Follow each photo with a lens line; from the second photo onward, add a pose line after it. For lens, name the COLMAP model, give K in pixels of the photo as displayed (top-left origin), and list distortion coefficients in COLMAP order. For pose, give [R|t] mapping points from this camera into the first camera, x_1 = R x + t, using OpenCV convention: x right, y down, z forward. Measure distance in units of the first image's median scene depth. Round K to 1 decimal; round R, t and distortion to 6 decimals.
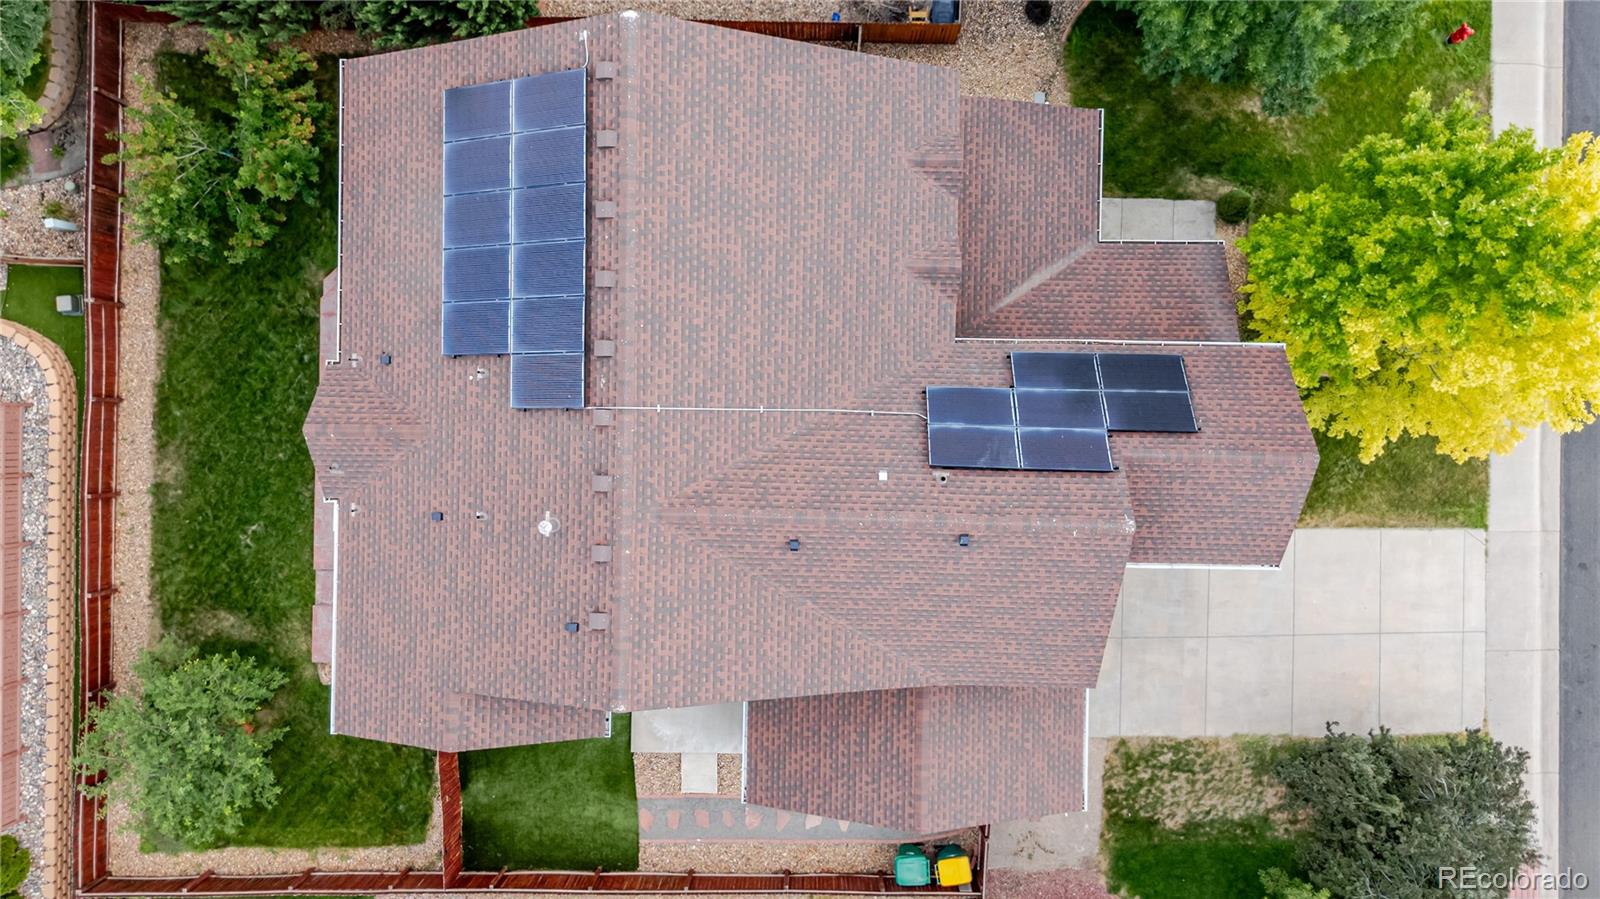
lens RADIAL K [[1190.0, 0, 806.9], [0, 1190.0, 446.5], [0, 0, 1]] dist [0.072415, -0.066964]
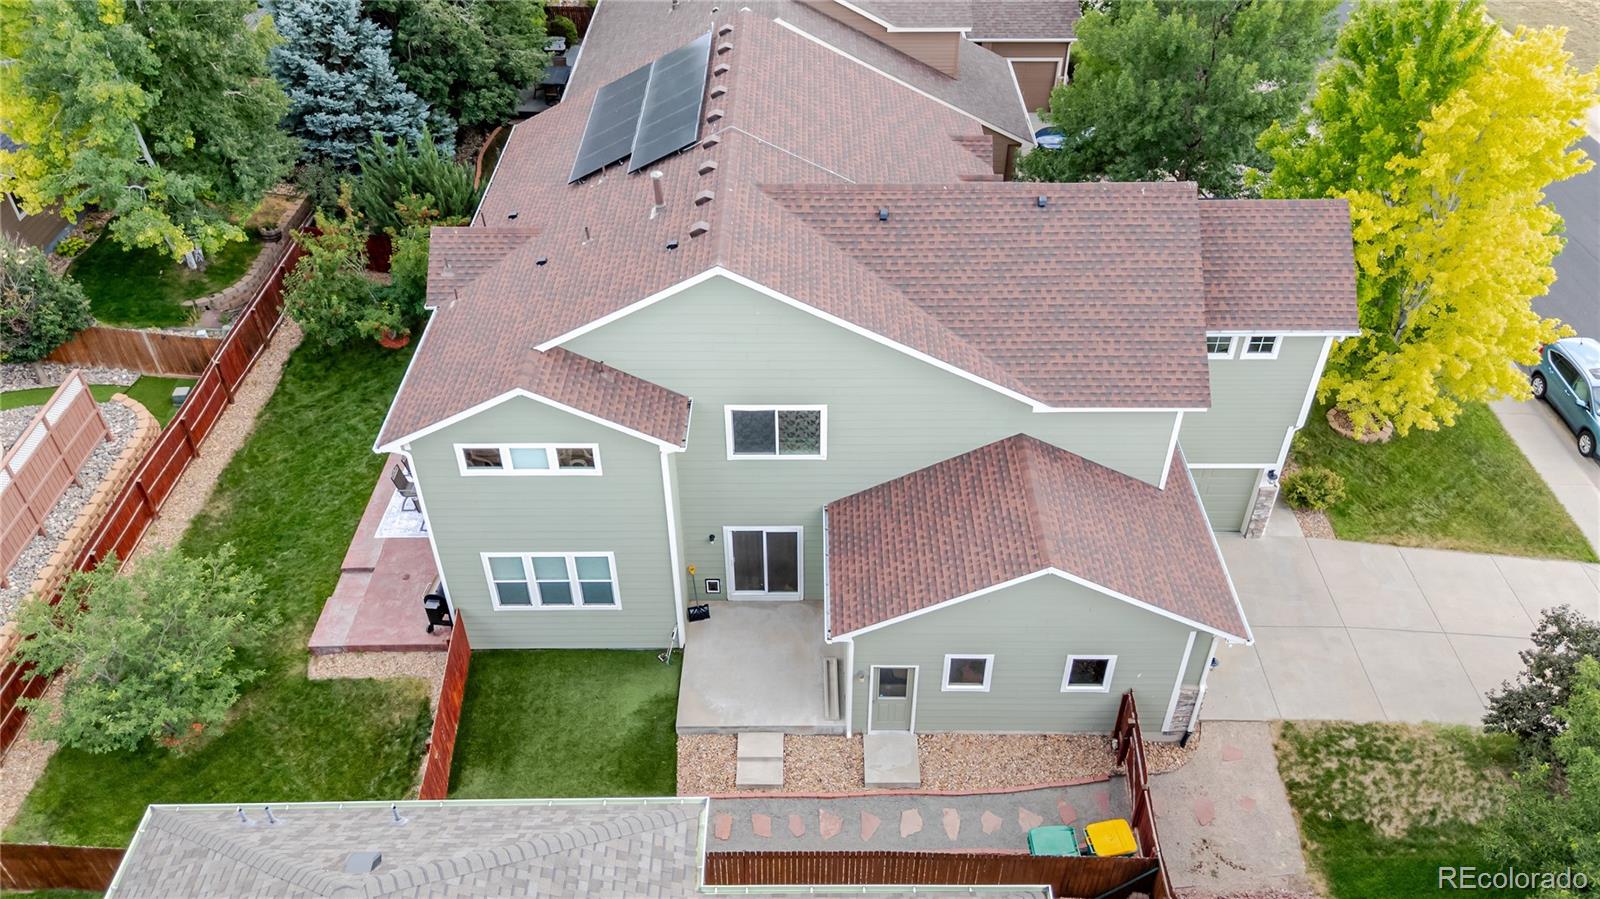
lens RADIAL K [[1190.0, 0, 800.6], [0, 1190.0, 456.8], [0, 0, 1]] dist [0.072415, -0.066964]
pose [[0.999891, -0.005874, 0.013546, -0.072038], [0.014207, 0.632541, -0.774396, 0.748408], [-0.004020, 0.774504, 0.632556, 0.351633]]
